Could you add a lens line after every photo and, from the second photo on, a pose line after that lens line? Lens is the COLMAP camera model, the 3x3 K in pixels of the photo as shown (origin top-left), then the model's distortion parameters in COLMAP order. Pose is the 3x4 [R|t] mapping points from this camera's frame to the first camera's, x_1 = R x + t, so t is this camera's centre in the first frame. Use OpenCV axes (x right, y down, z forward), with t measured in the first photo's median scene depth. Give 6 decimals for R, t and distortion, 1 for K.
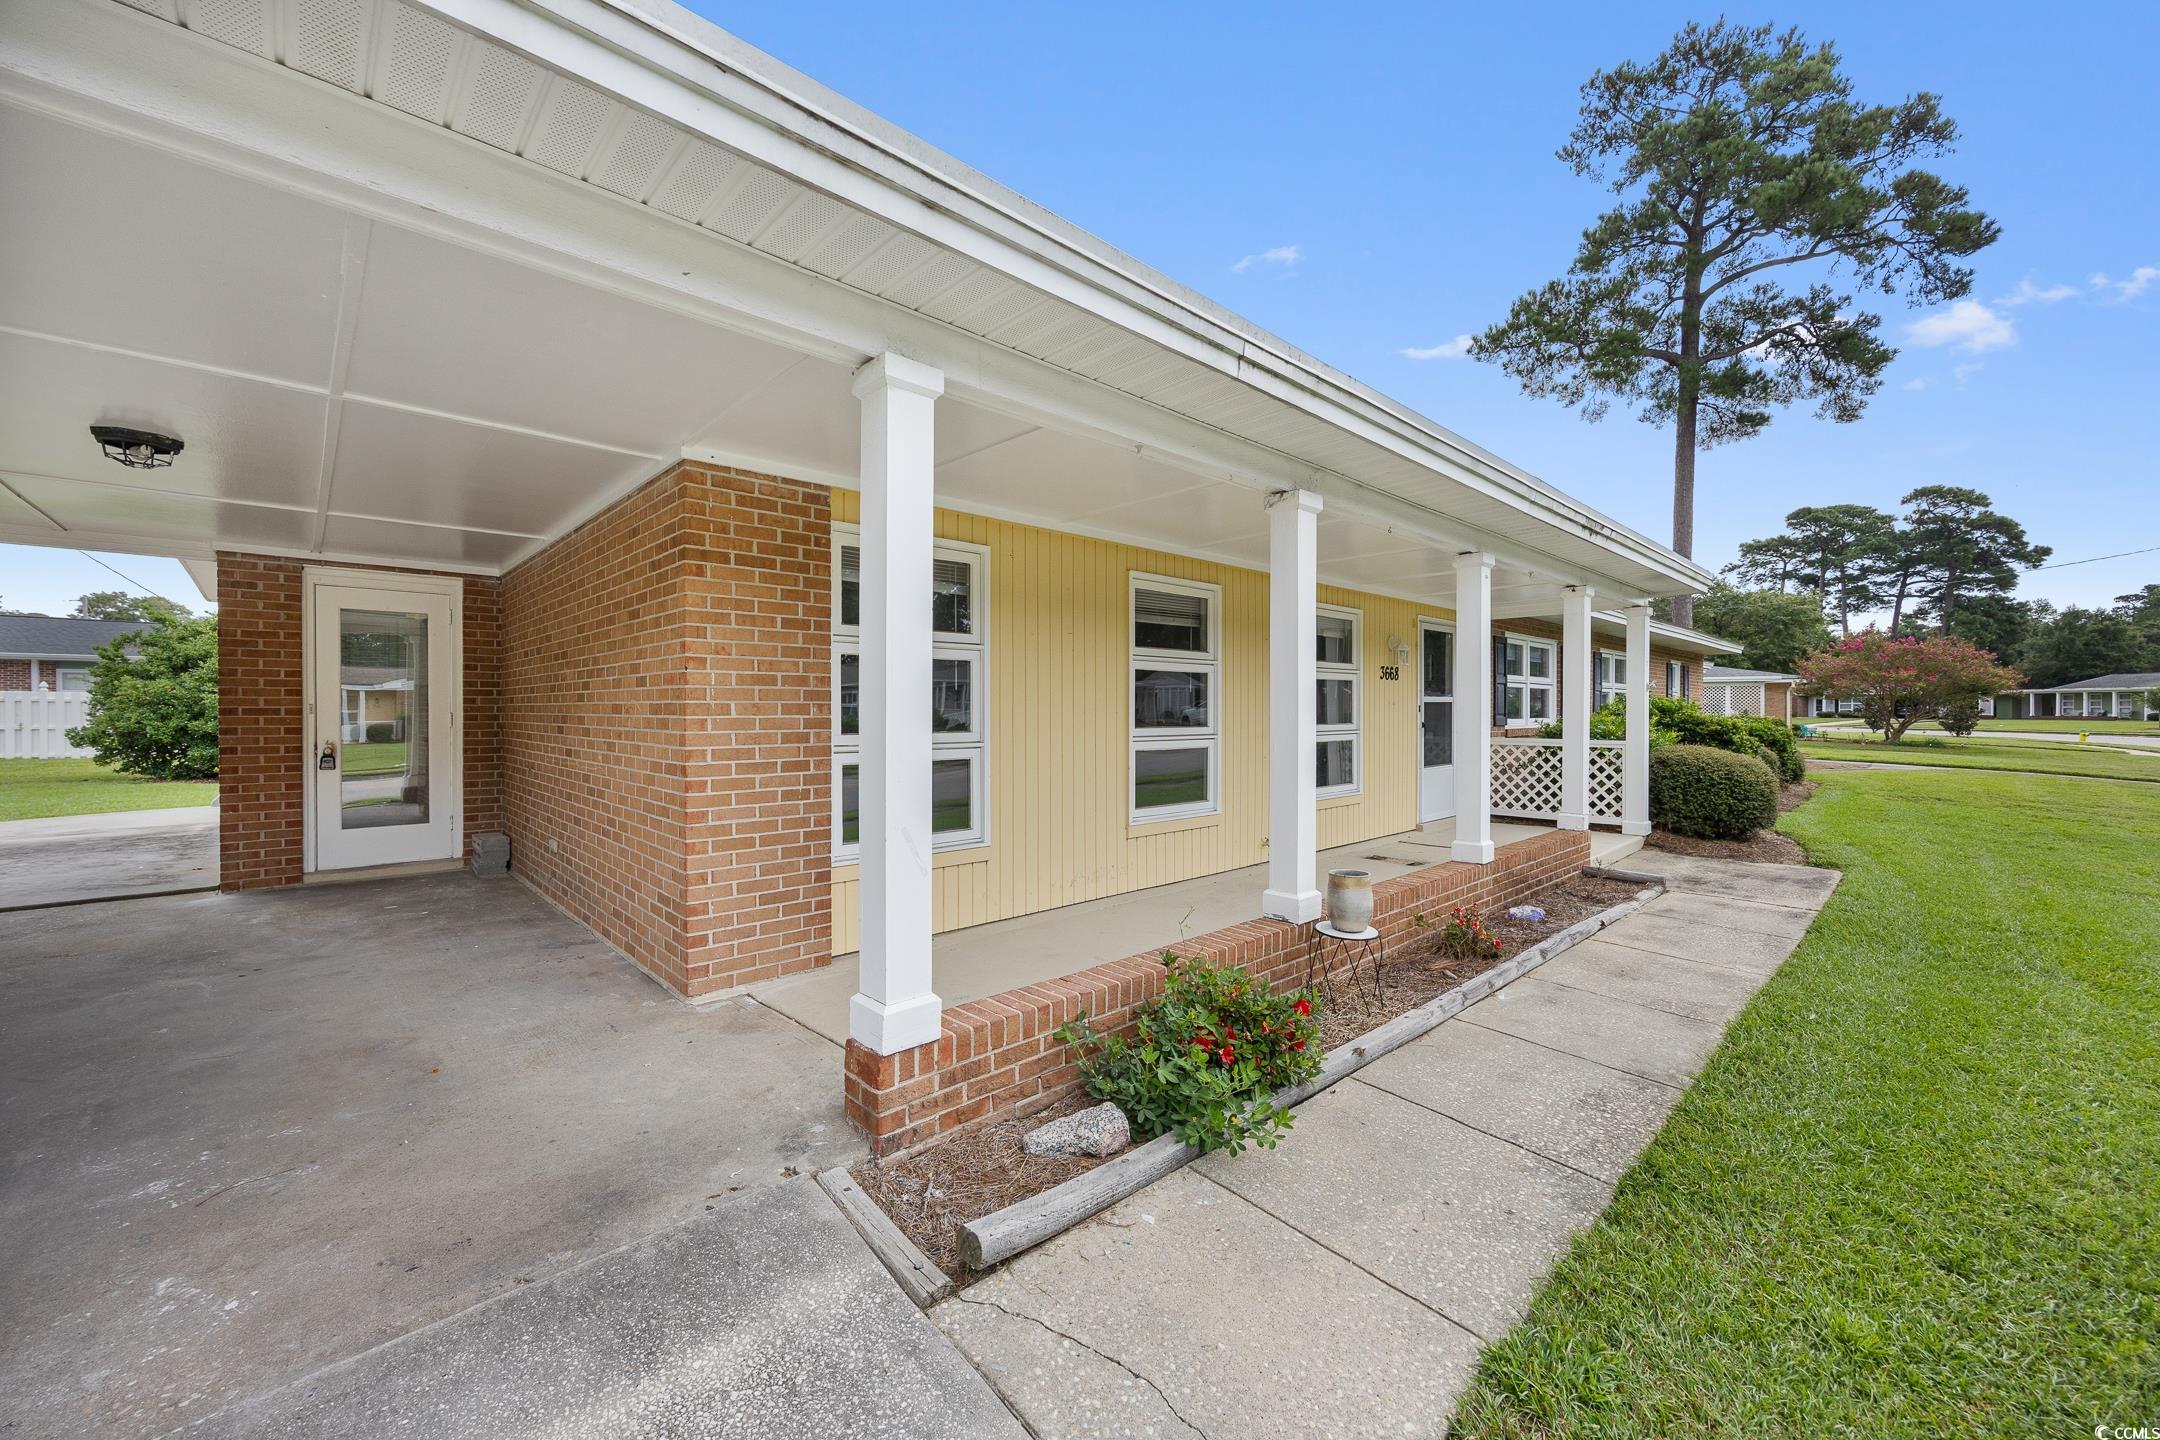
lens RADIAL K [[837.6, 0, 1059.7], [0, 837.6, 715.1], [0, 0, 1]] dist [-0.001353, -0.000167]
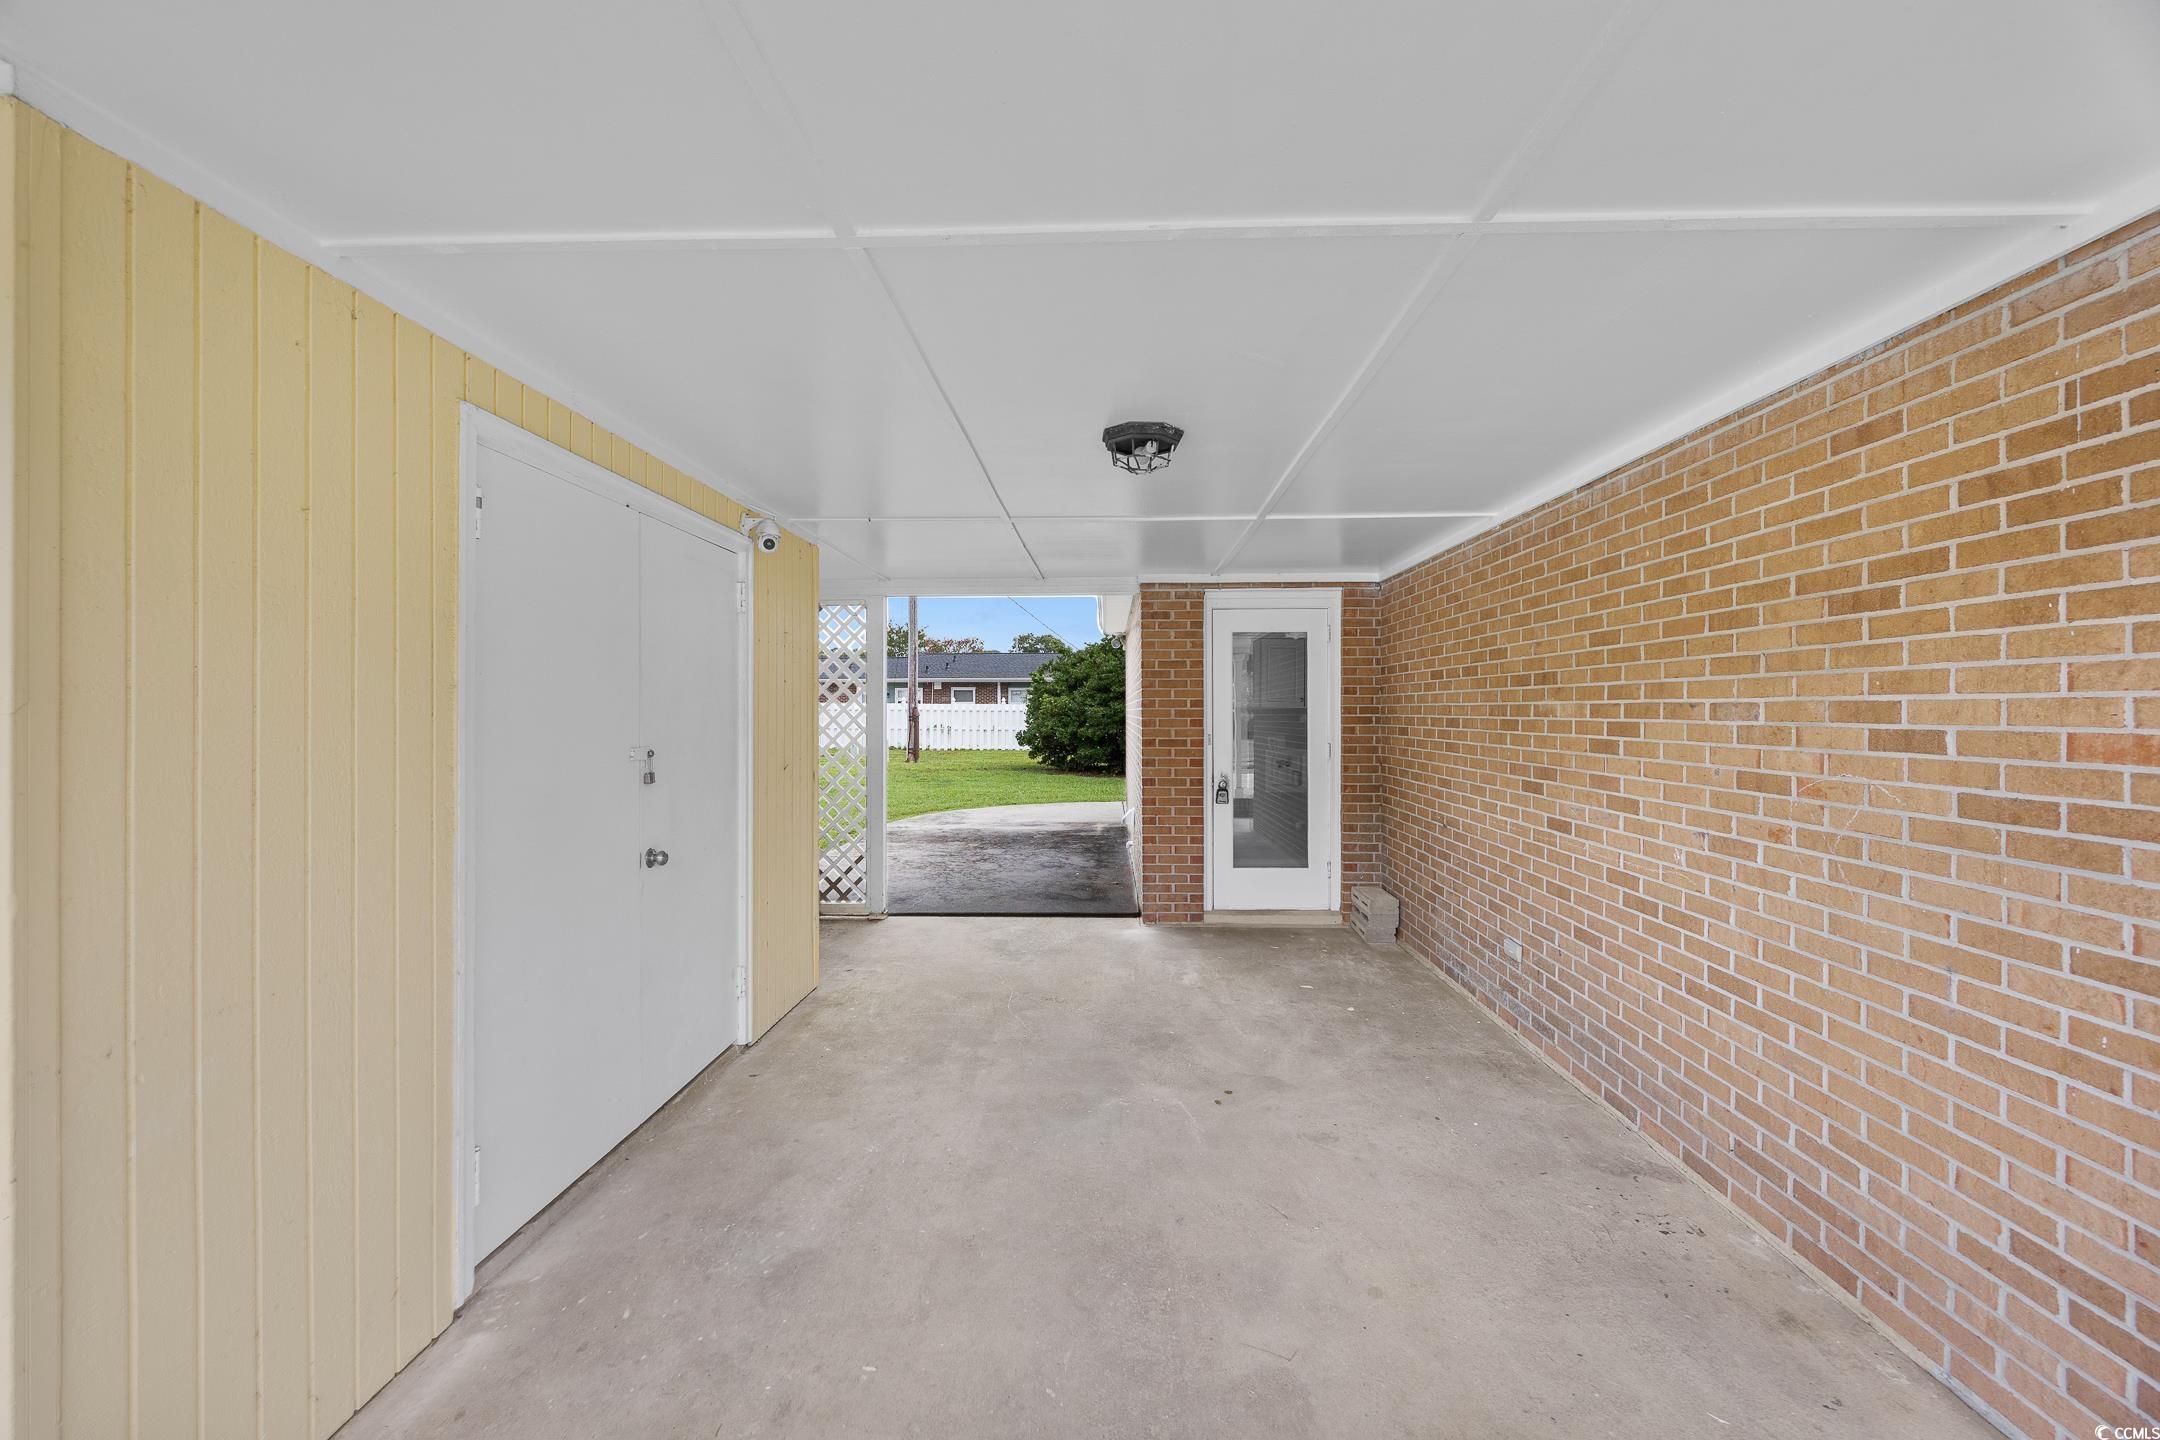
lens RADIAL K [[837.6, 0, 1059.7], [0, 837.6, 715.1], [0, 0, 1]] dist [-0.001353, -0.000167]
pose [[0.690372, 0.002548, -0.723450, -0.290183], [-0.003330, 0.999994, 0.000344, -0.031761], [0.723447, 0.002171, 0.690377, 0.195169]]
